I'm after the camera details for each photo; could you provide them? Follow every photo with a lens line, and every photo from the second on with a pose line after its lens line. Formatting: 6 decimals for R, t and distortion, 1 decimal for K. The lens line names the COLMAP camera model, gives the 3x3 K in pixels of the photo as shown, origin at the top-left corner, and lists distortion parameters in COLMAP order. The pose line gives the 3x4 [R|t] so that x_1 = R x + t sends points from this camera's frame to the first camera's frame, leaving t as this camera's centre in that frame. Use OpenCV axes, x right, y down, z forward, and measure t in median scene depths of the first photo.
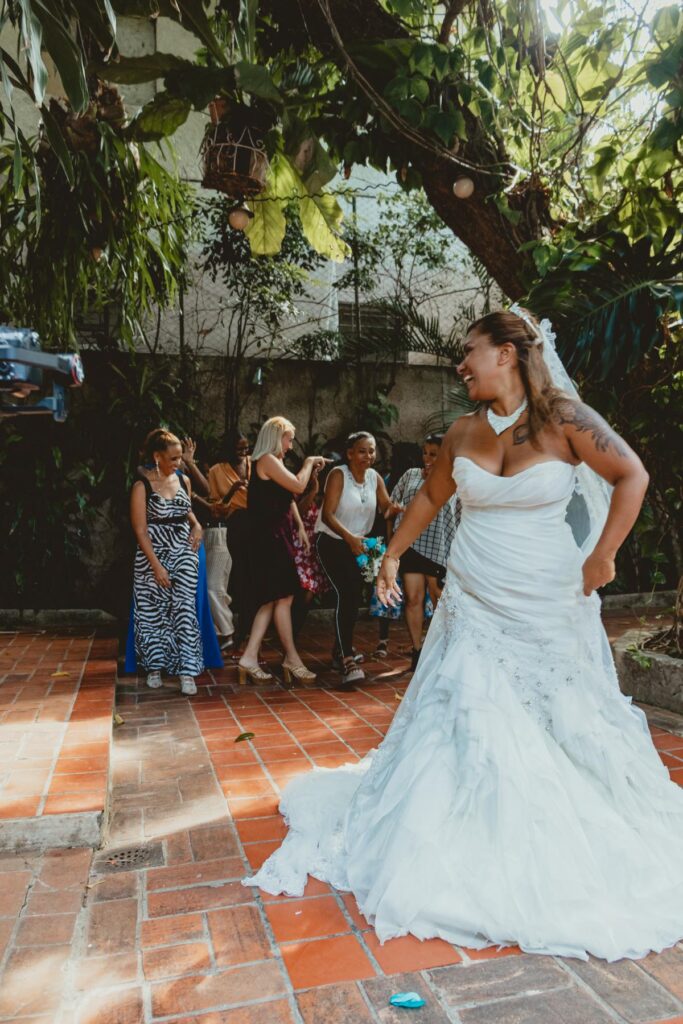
lens RADIAL K [[783.6, 0, 349.2], [0, 783.6, 509.4], [0, 0, 1]] dist [-0.007117, 0.010513]
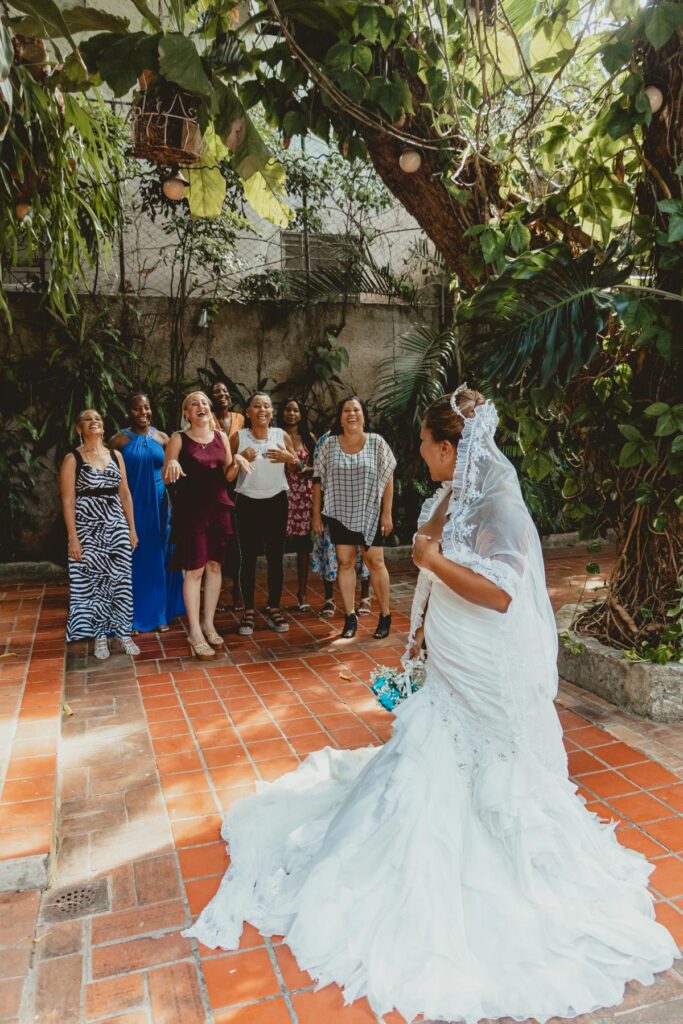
lens RADIAL K [[783.6, 0, 349.2], [0, 783.6, 509.4], [0, 0, 1]] dist [-0.007117, 0.010513]
pose [[0.998614, -0.006251, 0.052263, 0.020832], [-0.000847, 0.990887, 0.134696, -0.127352], [-0.052629, -0.134554, 0.989508, 0.003254]]
